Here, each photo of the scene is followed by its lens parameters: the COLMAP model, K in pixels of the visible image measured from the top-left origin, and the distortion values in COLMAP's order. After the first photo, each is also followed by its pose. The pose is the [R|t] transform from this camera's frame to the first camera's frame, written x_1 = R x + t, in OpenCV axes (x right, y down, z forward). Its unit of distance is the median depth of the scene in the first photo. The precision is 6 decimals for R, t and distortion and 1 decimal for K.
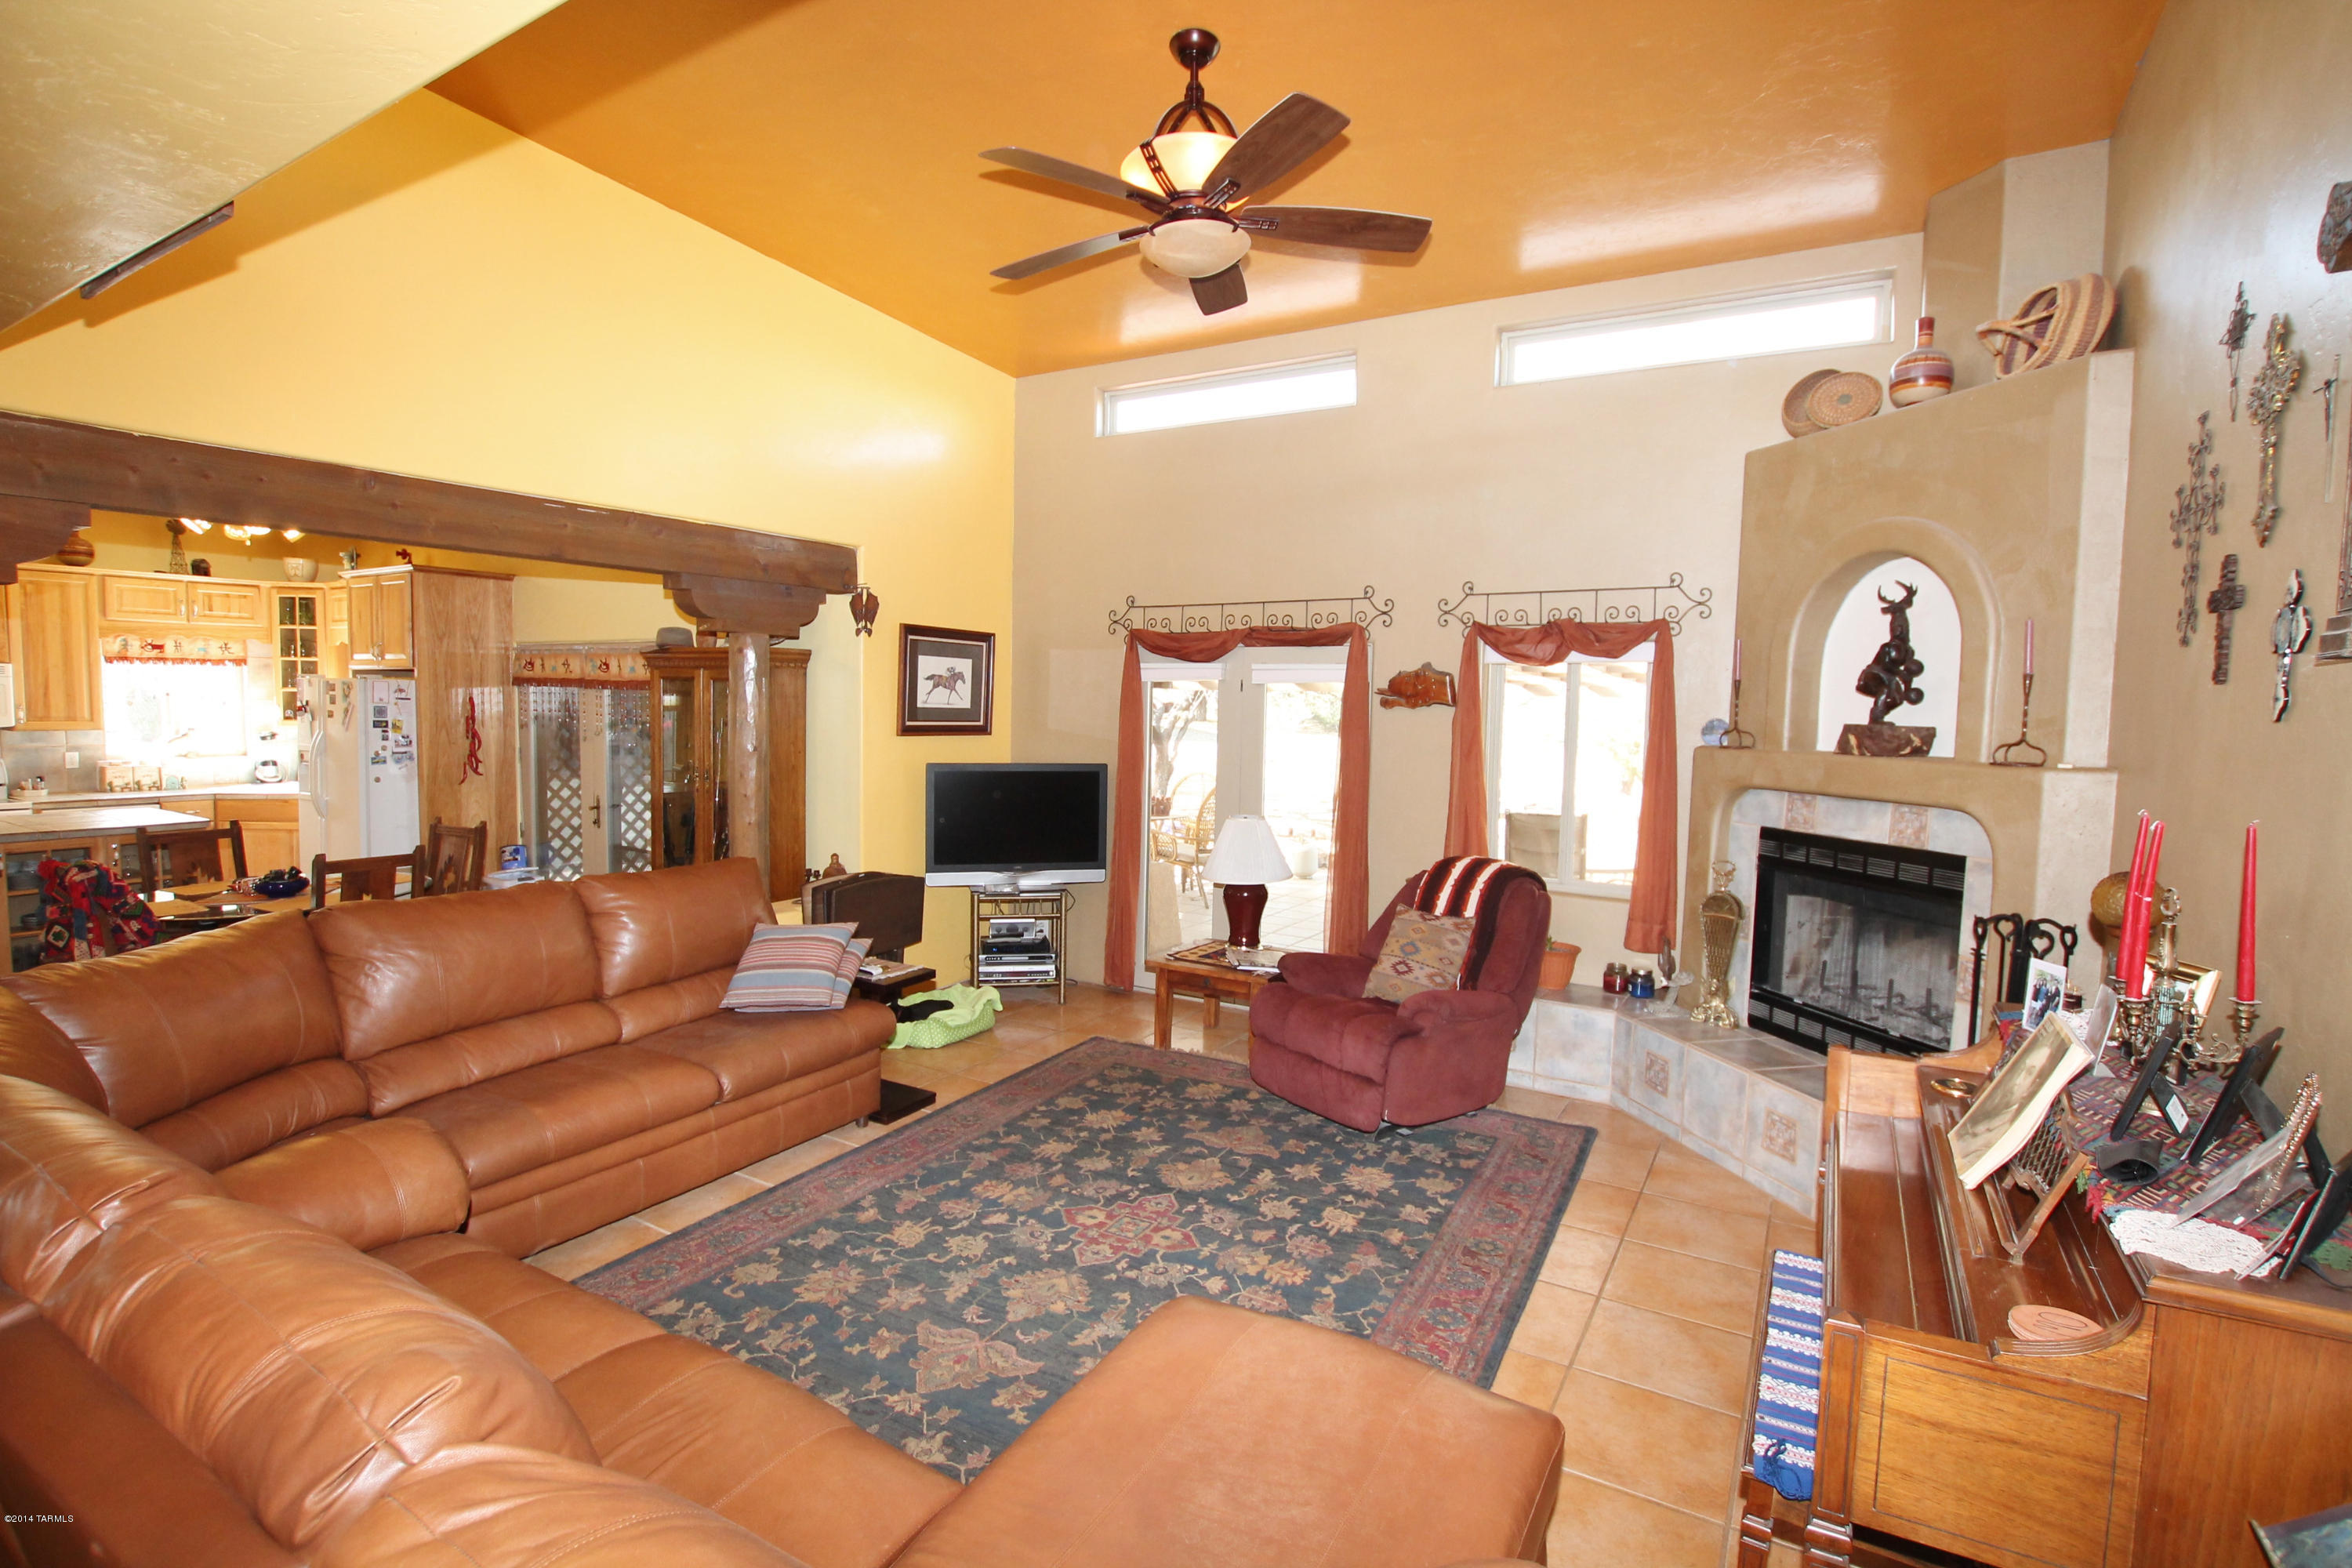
lens RADIAL K [[1106.5, 0, 1178.1], [0, 1106.5, 775.6], [0, 0, 1]] dist [-0.032739, 0.004217]
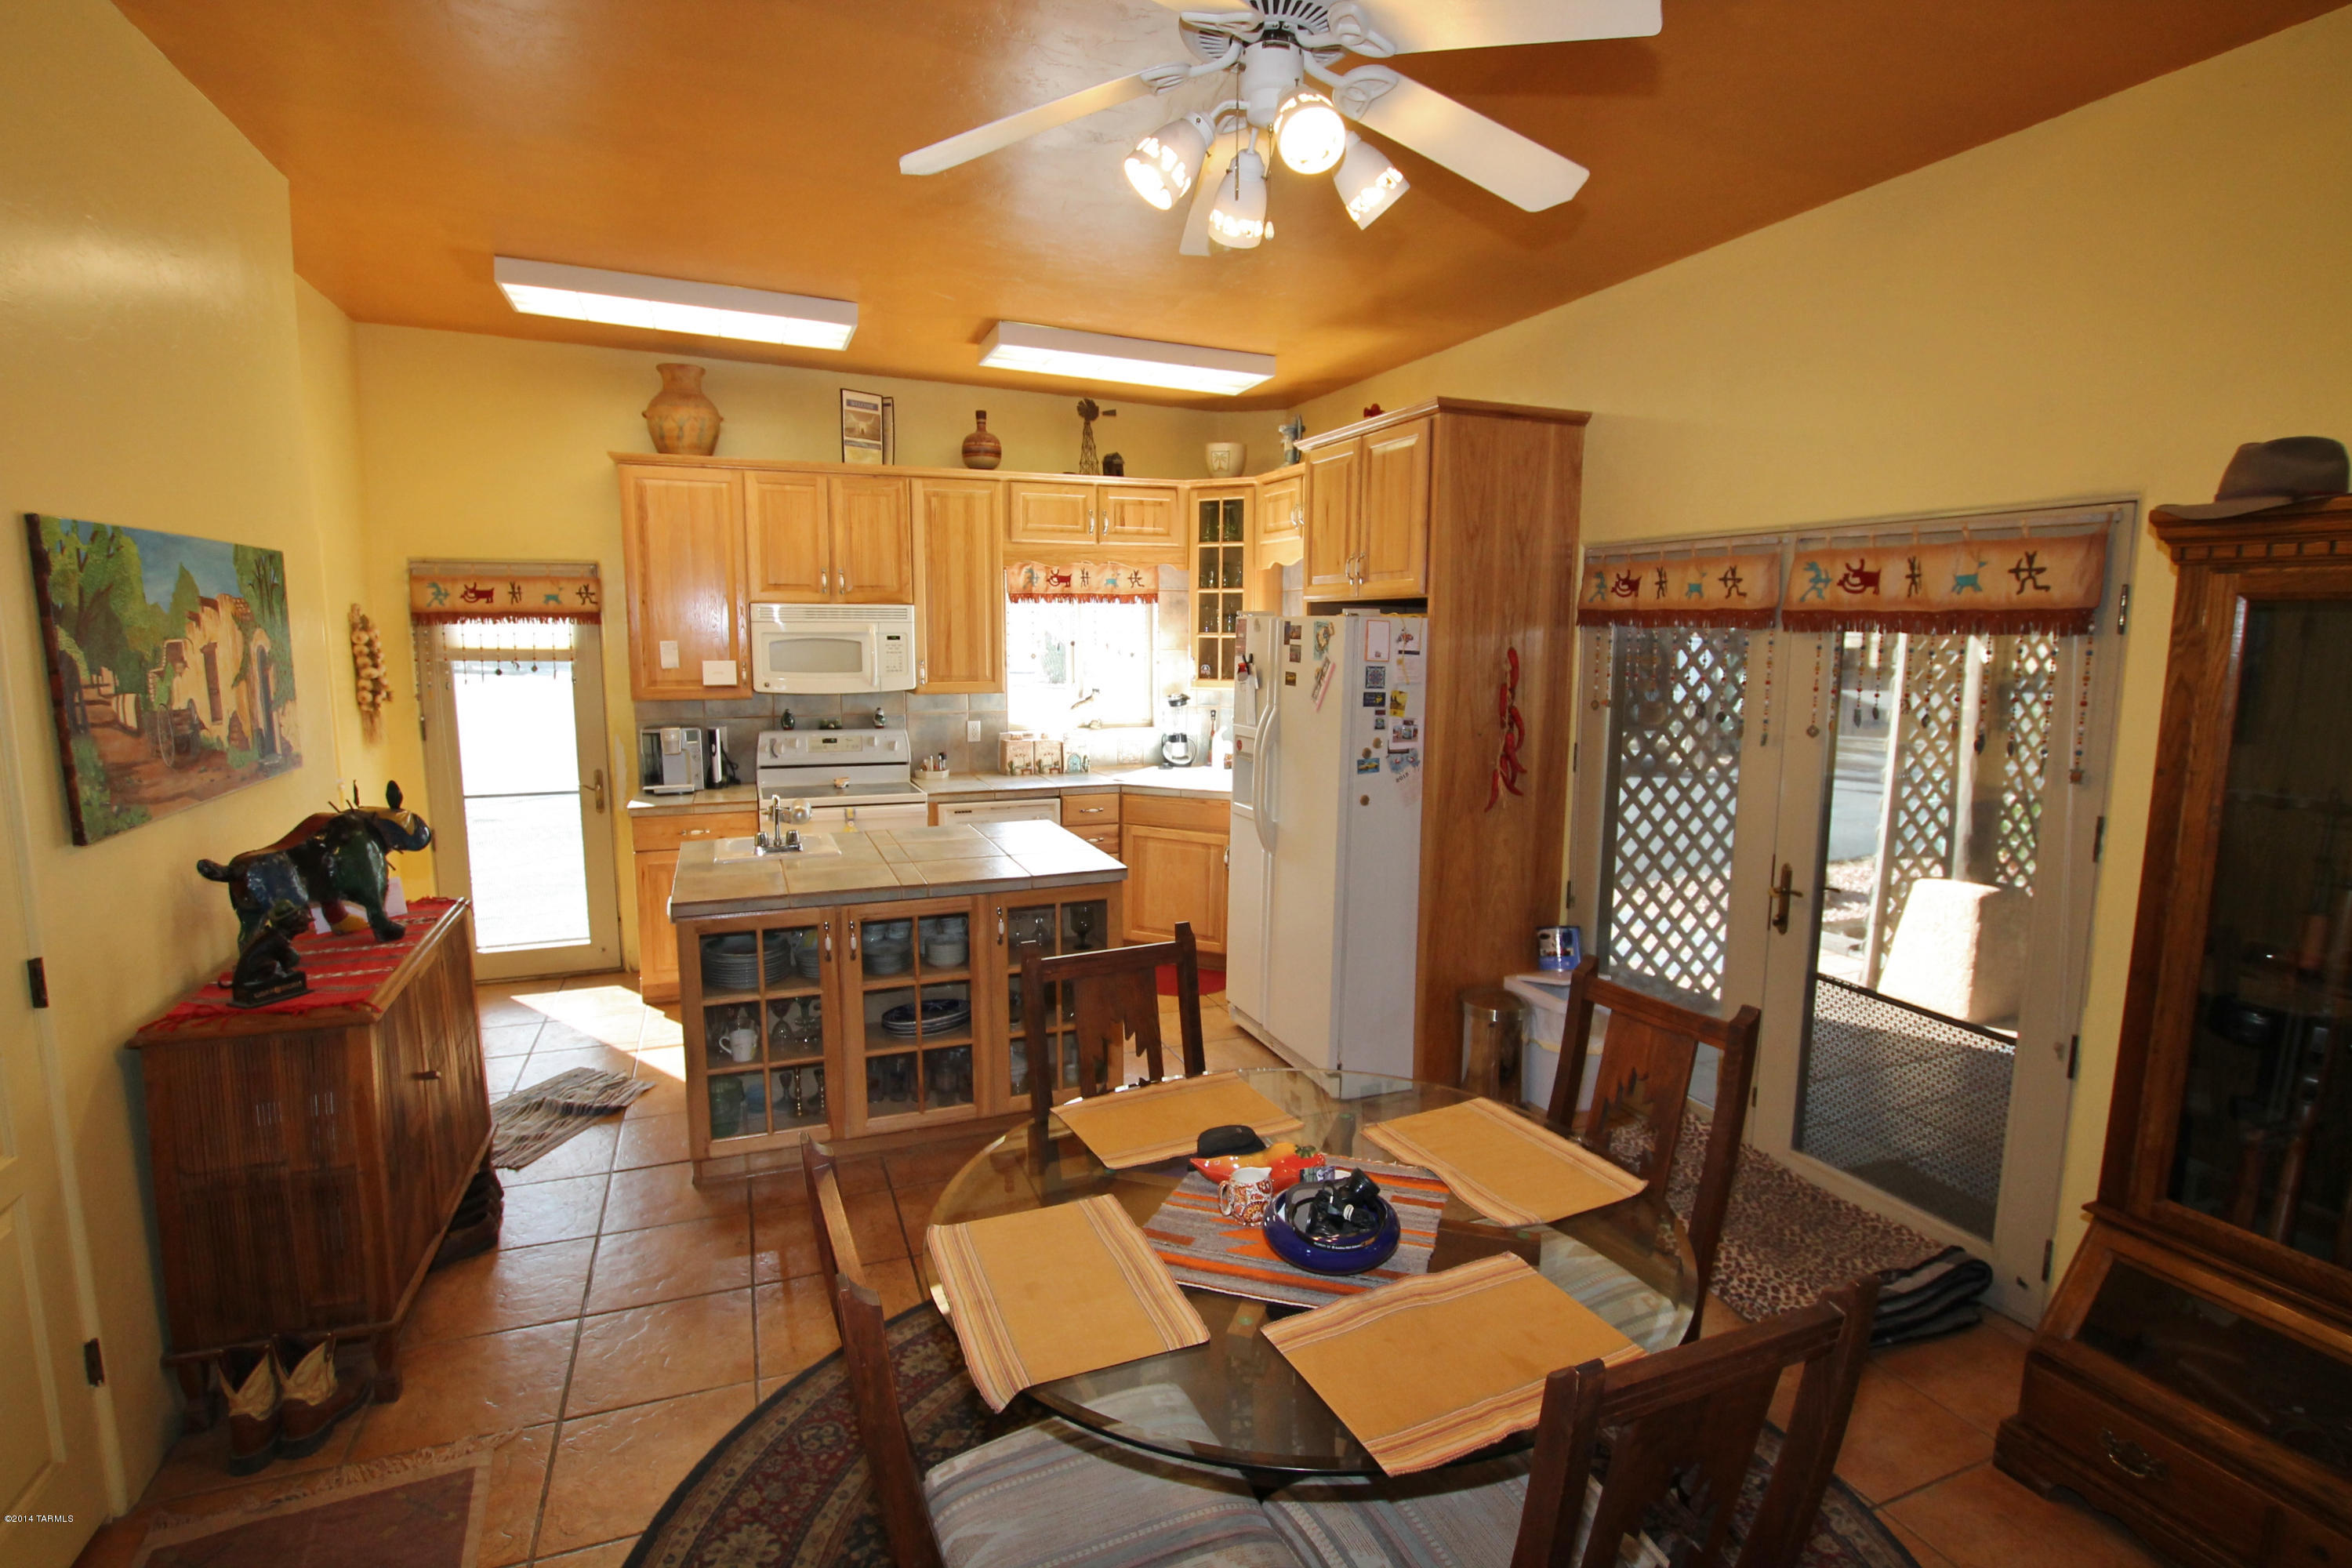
lens RADIAL K [[1106.5, 0, 1168.7], [0, 1106.5, 776.1], [0, 0, 1]] dist [-0.032739, 0.004217]
pose [[0.790014, 0.066935, -0.609424, -0.550388], [-0.033282, 0.997239, 0.066386, -0.049250], [0.612184, -0.032163, 0.790061, 0.578232]]
